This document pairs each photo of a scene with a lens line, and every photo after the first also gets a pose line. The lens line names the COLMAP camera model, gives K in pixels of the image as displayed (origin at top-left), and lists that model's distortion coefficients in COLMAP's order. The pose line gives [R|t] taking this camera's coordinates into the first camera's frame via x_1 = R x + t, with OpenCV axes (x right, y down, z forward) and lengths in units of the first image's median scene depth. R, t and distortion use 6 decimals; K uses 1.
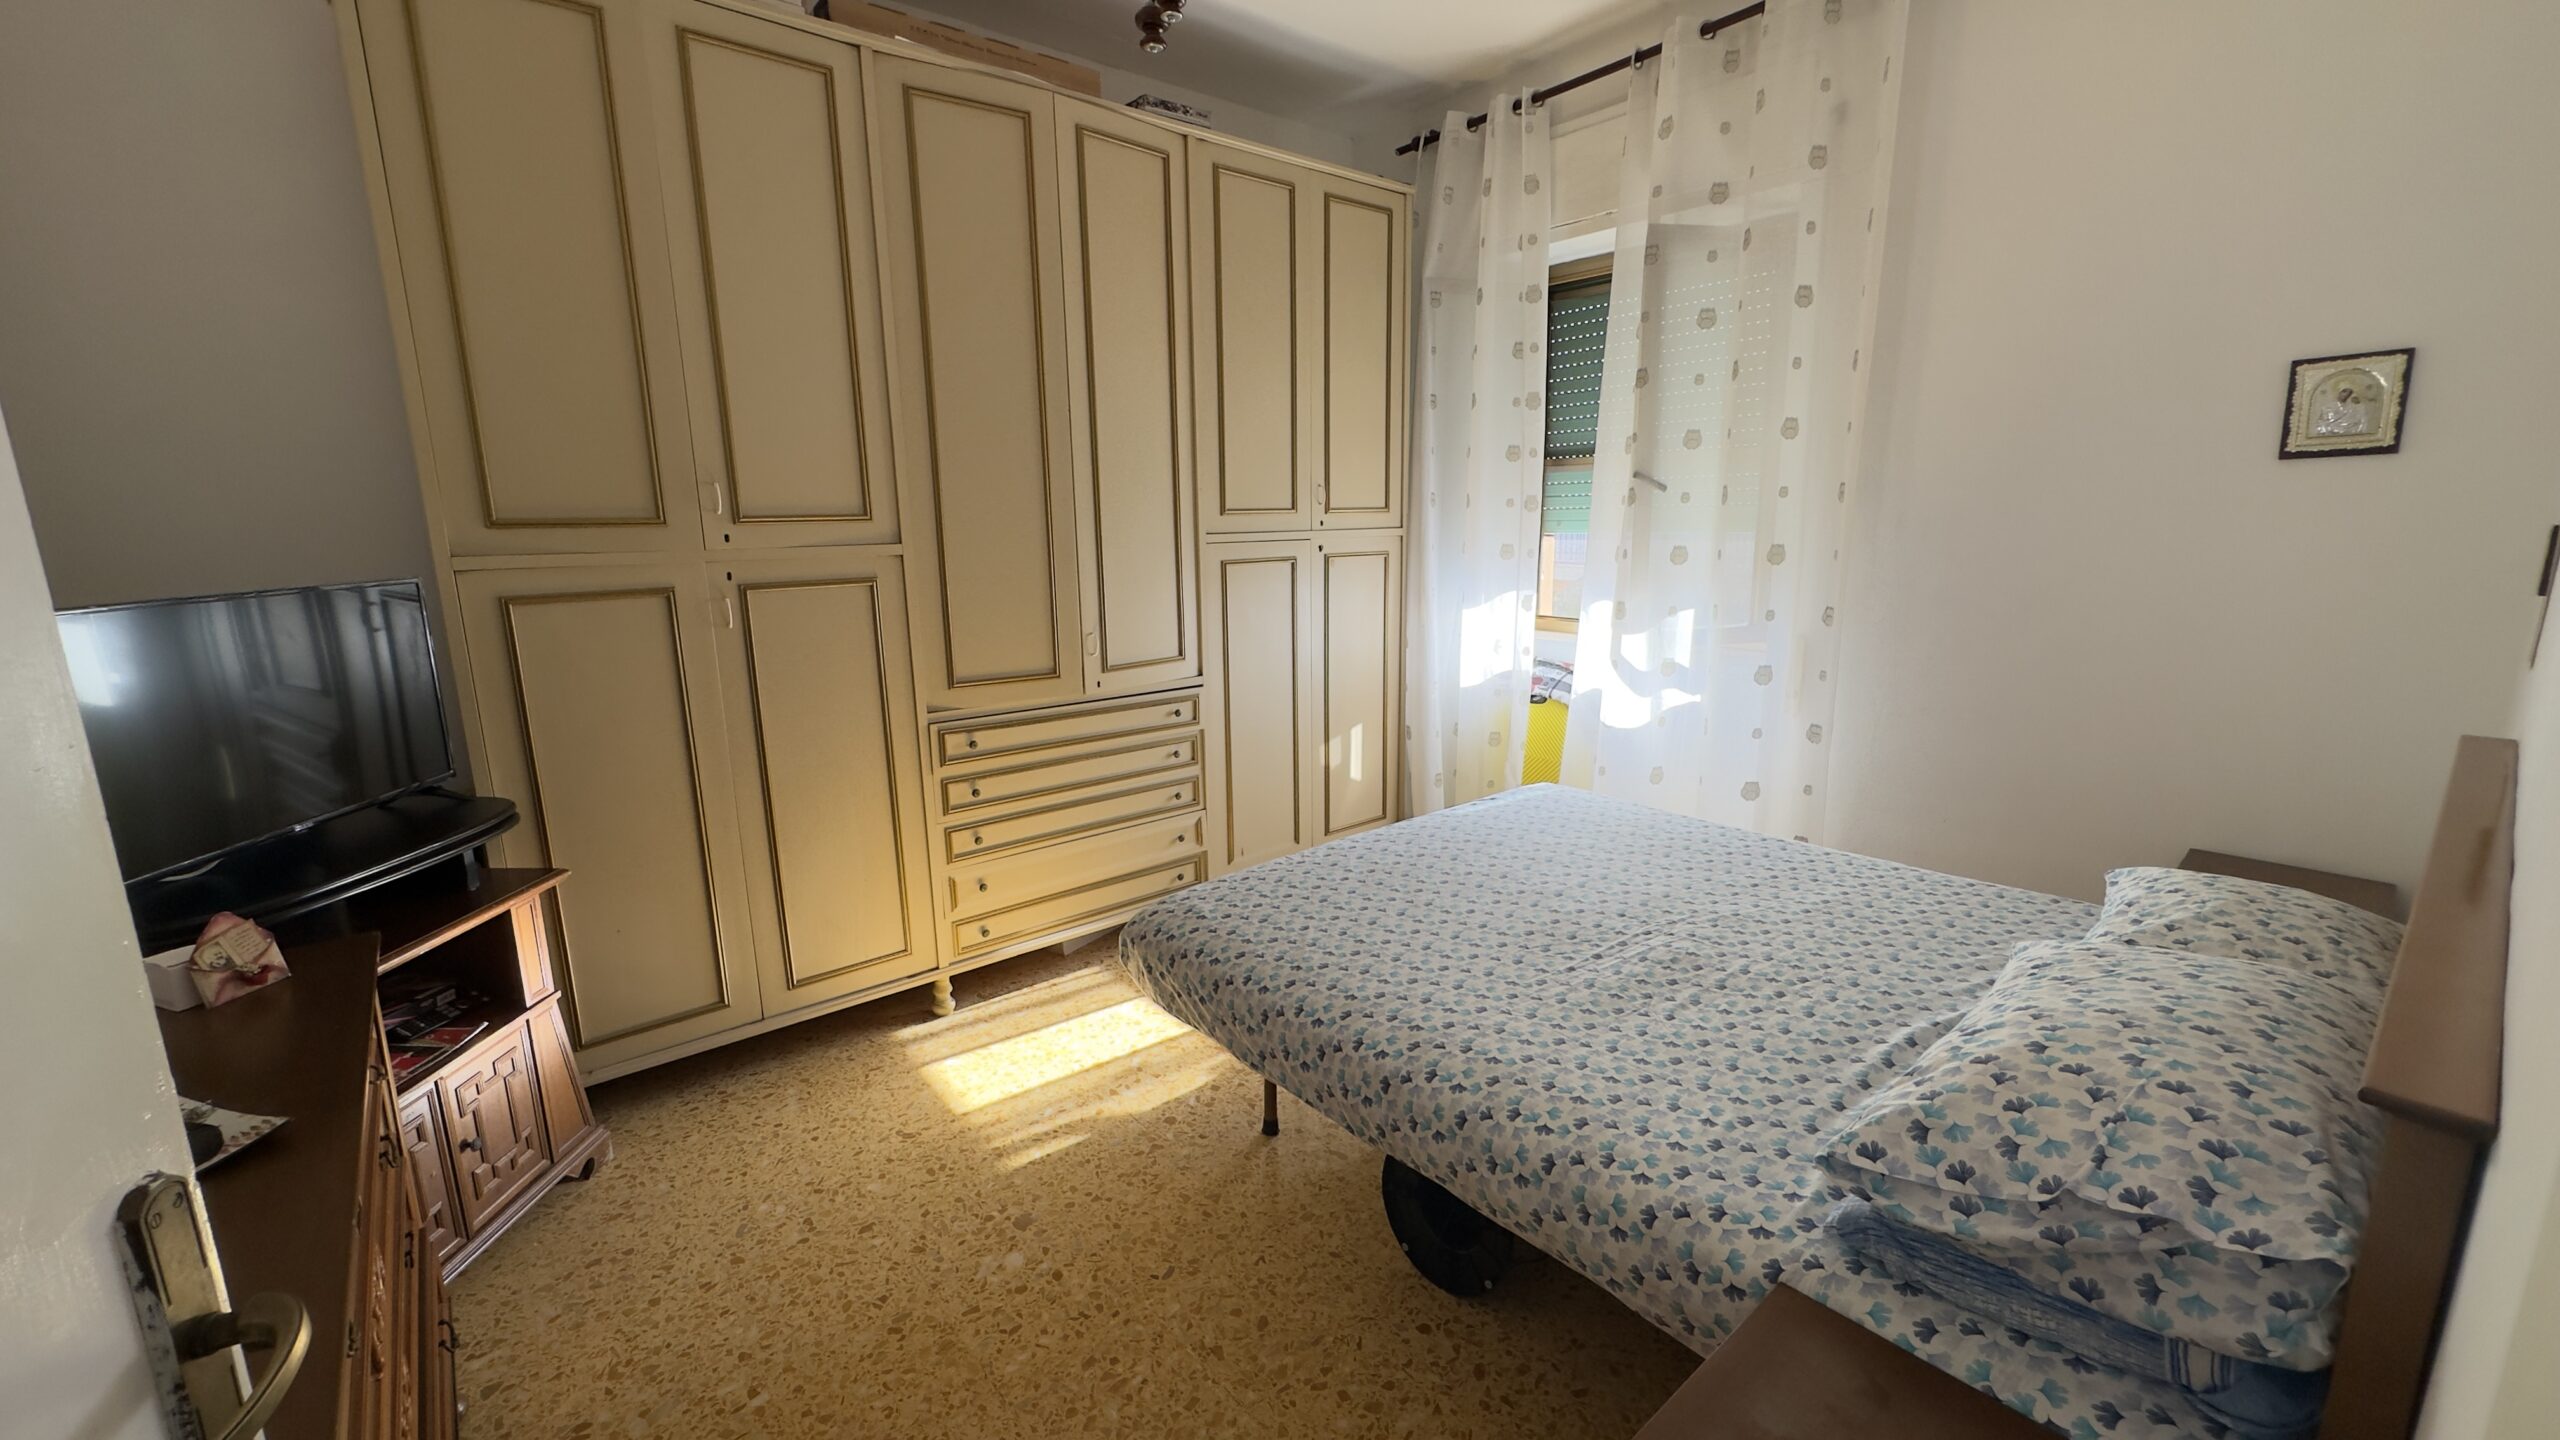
lens RADIAL K [[1016.7, 0, 1282.6], [0, 1016.7, 724.3], [0, 0, 1]] dist [-0.000972, -0.000062]
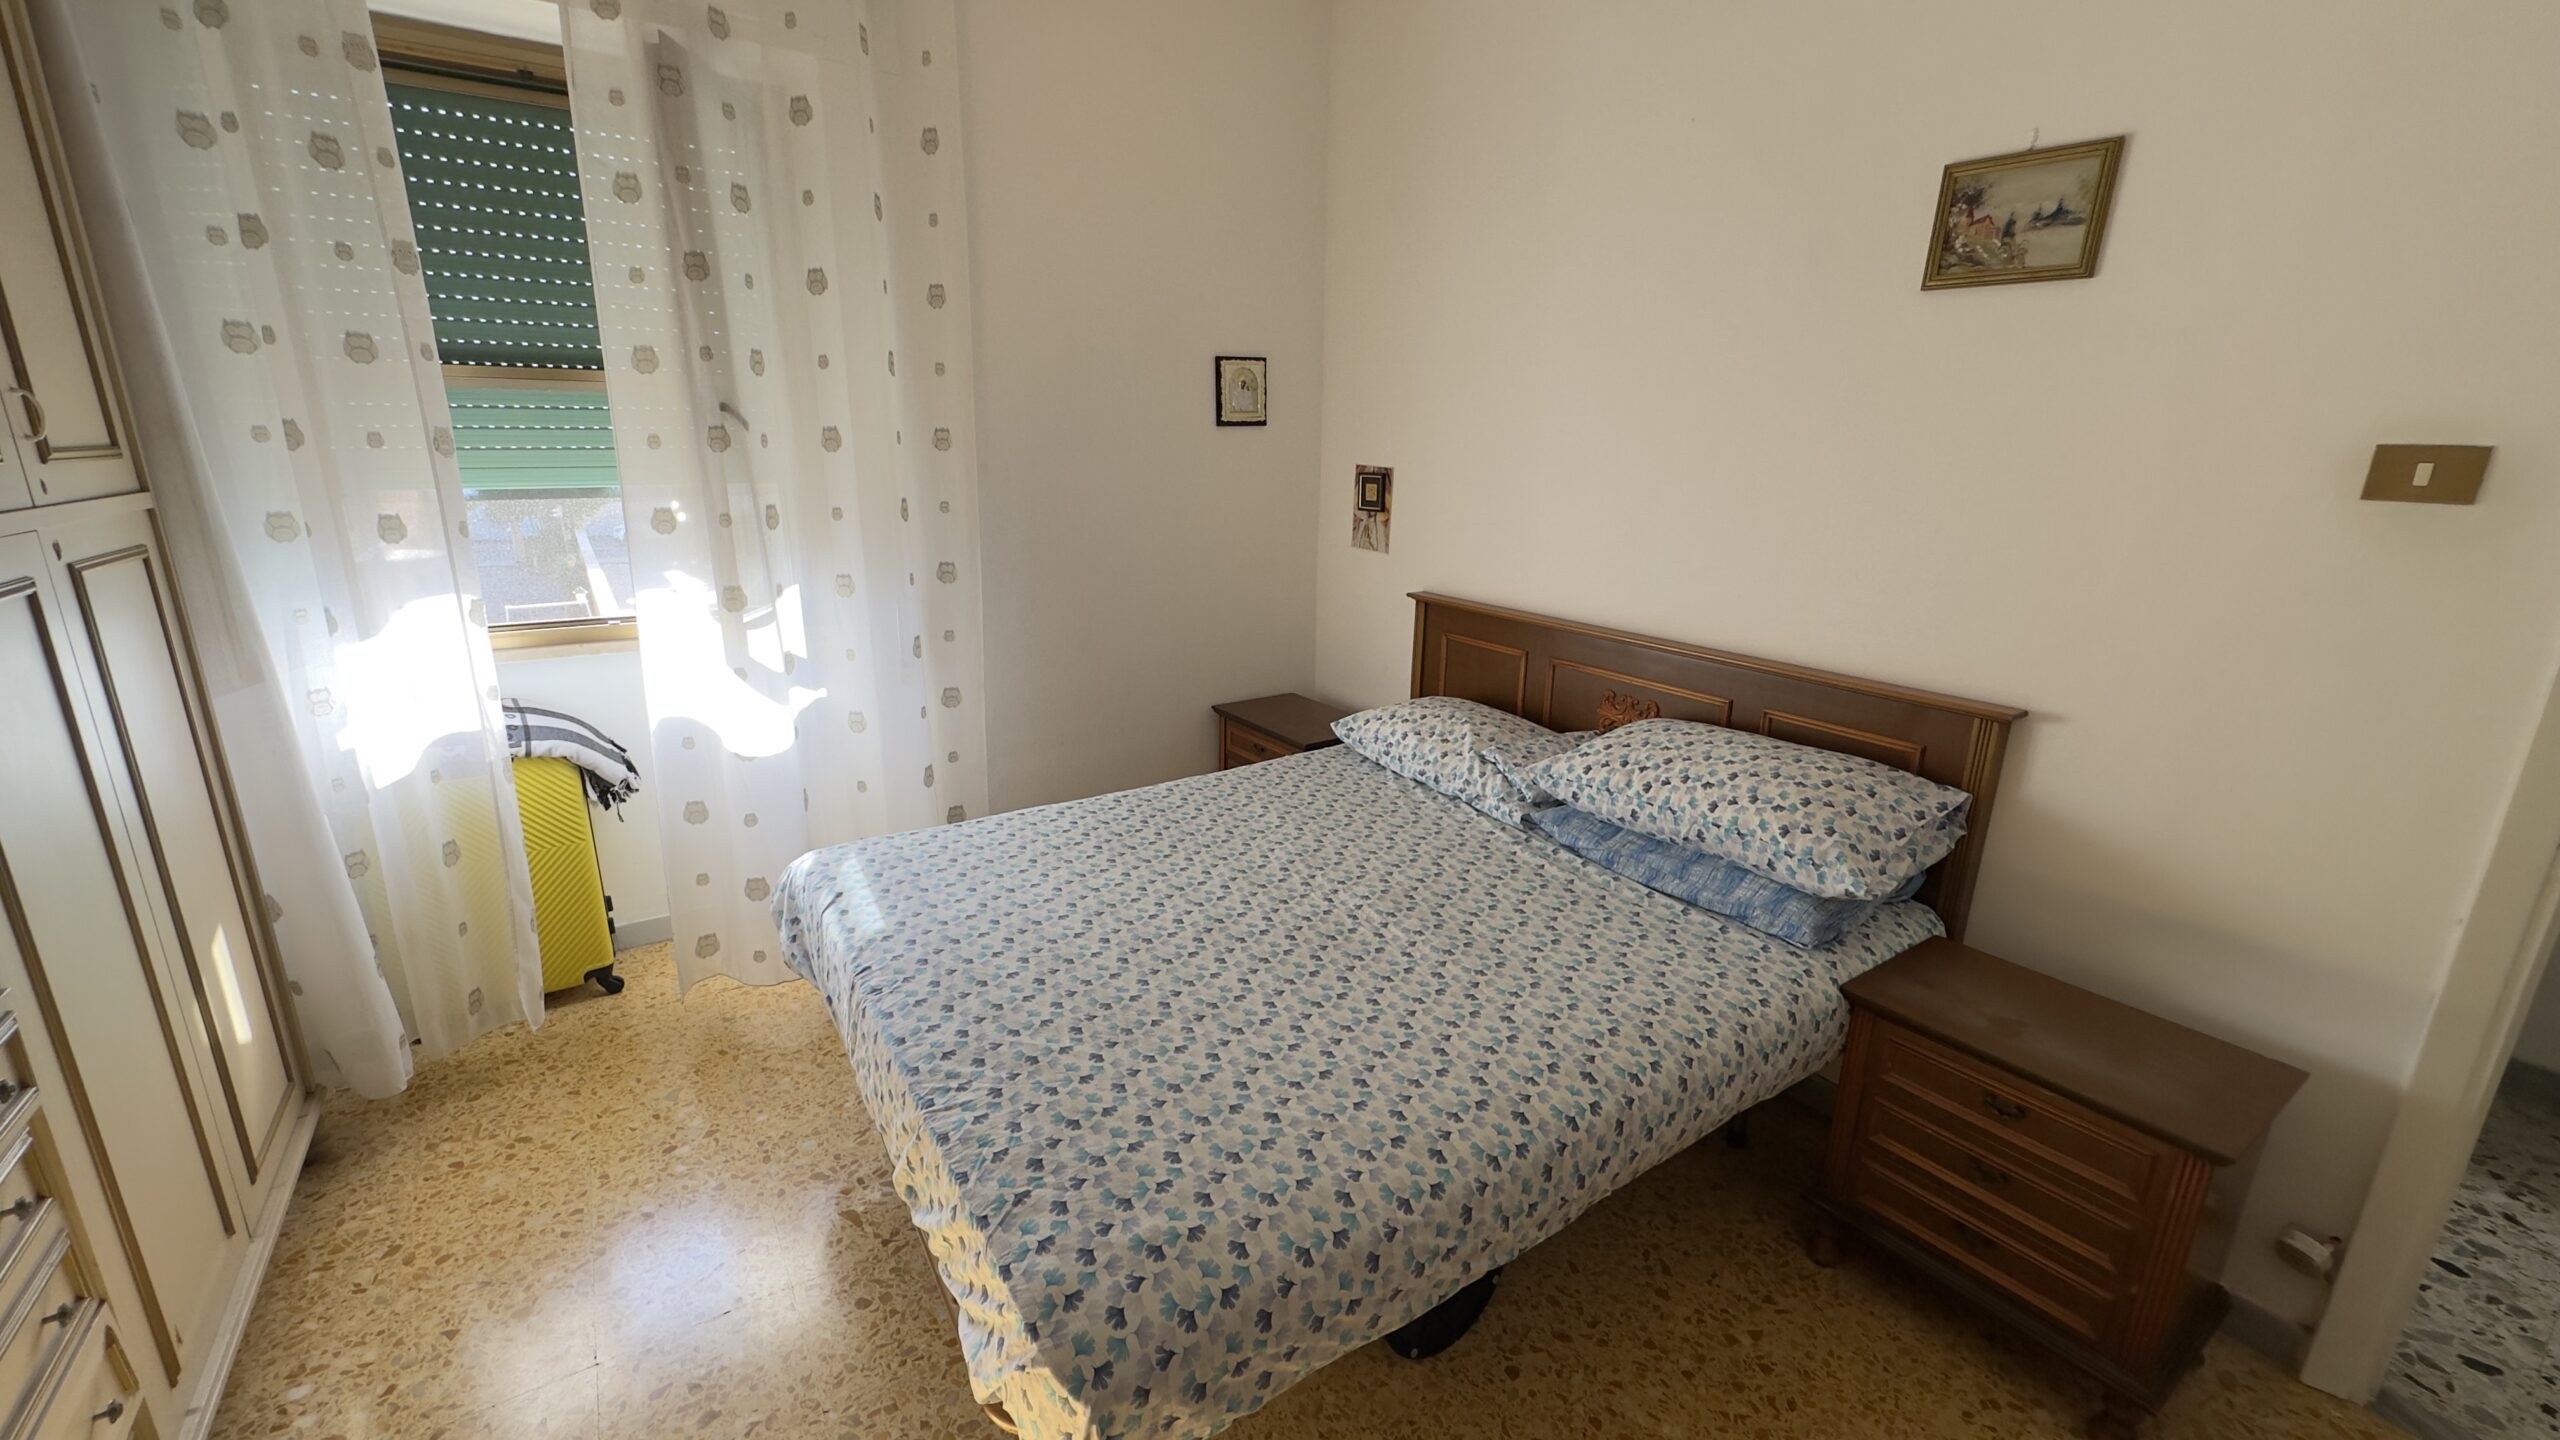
lens RADIAL K [[1016.7, 0, 1279.2], [0, 1016.7, 719.4], [0, 0, 1]] dist [-0.000972, -0.000062]
pose [[0.103472, -0.248701, 0.963038, -0.485289], [0.189343, 0.955454, 0.226399, -0.171523], [-0.976444, 0.158919, 0.145953, 0.762200]]
